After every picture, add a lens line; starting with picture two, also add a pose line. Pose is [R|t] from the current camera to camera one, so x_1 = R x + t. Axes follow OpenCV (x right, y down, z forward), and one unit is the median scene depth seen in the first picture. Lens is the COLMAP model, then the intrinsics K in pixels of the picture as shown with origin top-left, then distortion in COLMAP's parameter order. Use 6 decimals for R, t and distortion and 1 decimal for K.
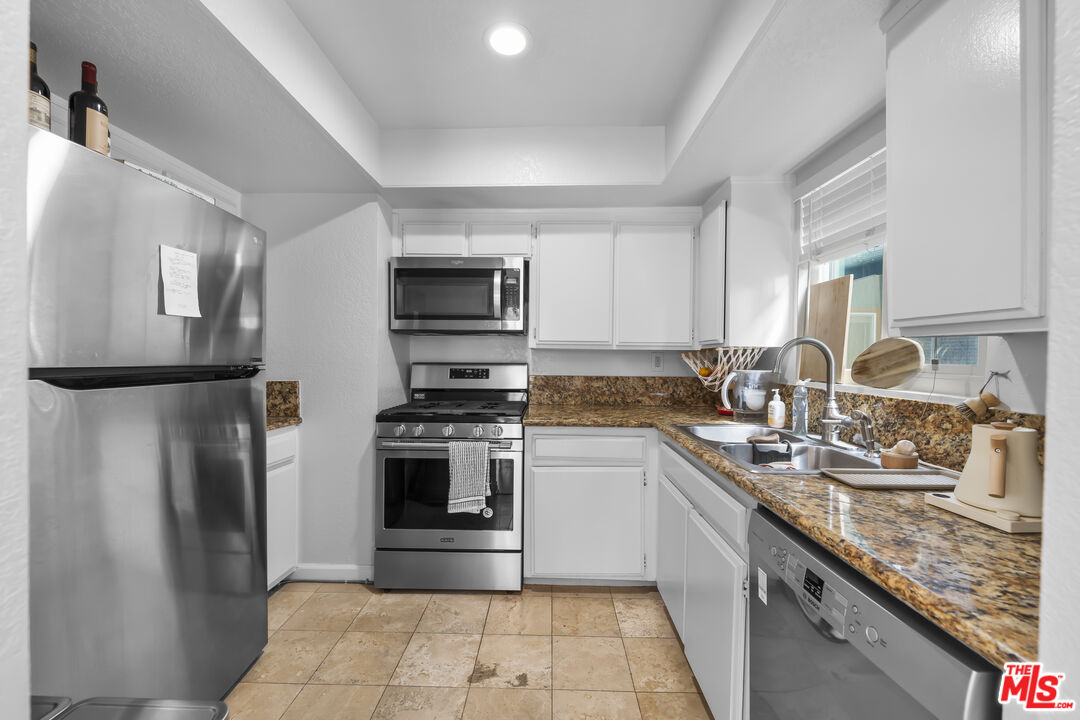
lens RADIAL K [[412.4, 0, 550.3], [0, 412.4, 356.7], [0, 0, 1]] dist [-0.000473, -0.000118]
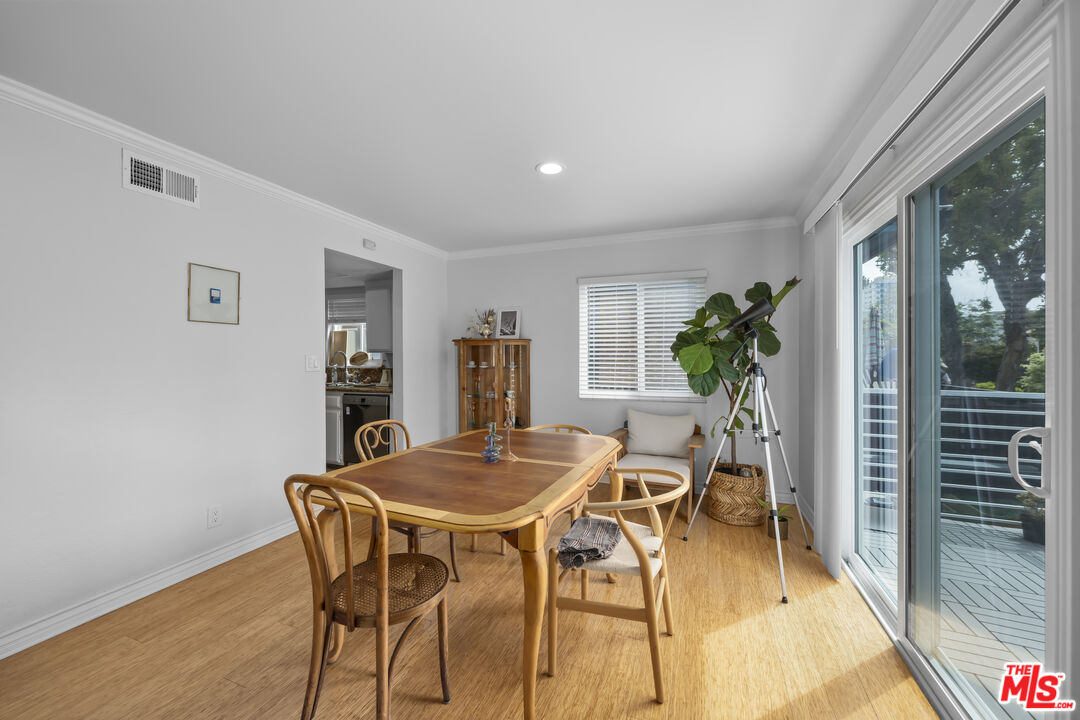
lens RADIAL K [[438.9, 0, 534.1], [0, 438.9, 349.9], [0, 0, 1]] dist [-0.000046, -0.000254]
pose [[0.359662, 0.005115, 0.933069, -1.533766], [0.006056, 0.999951, -0.007815, -0.013275], [-0.933063, 0.008462, 0.359613, -1.231927]]
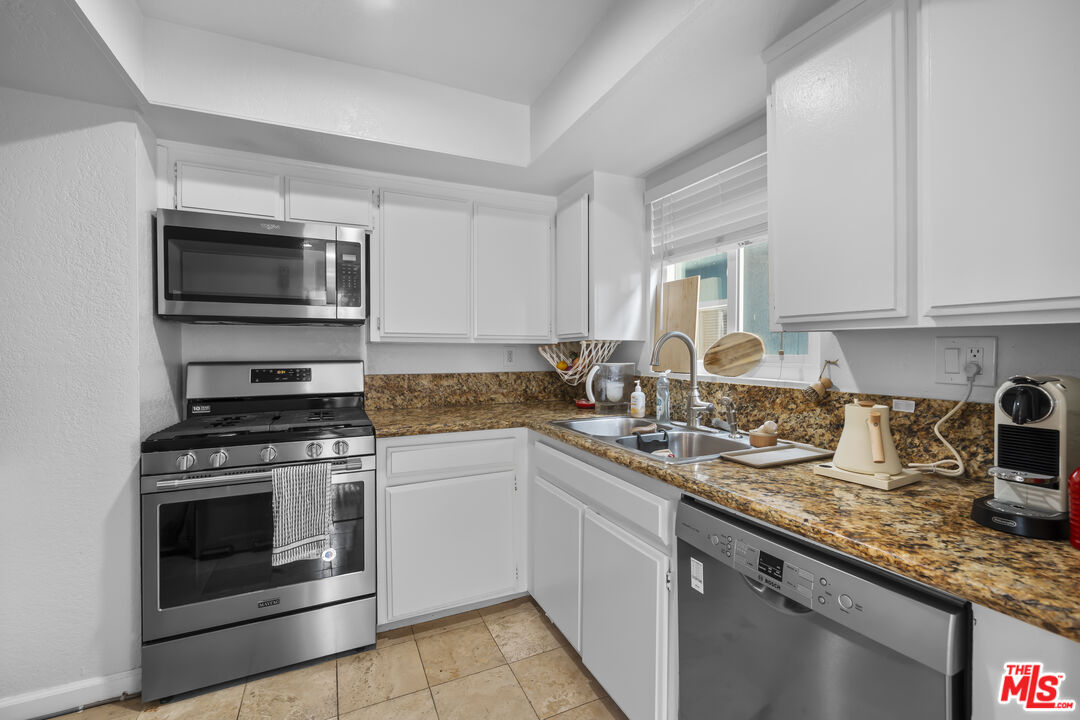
lens RADIAL K [[438.9, 0, 534.1], [0, 438.9, 349.9], [0, 0, 1]] dist [-0.000046, -0.000254]
pose [[0.906916, -0.008621, 0.421224, -0.152084], [0.009452, 0.999955, 0.000116, -0.001969], [-0.421206, 0.003876, 0.906957, 0.094362]]
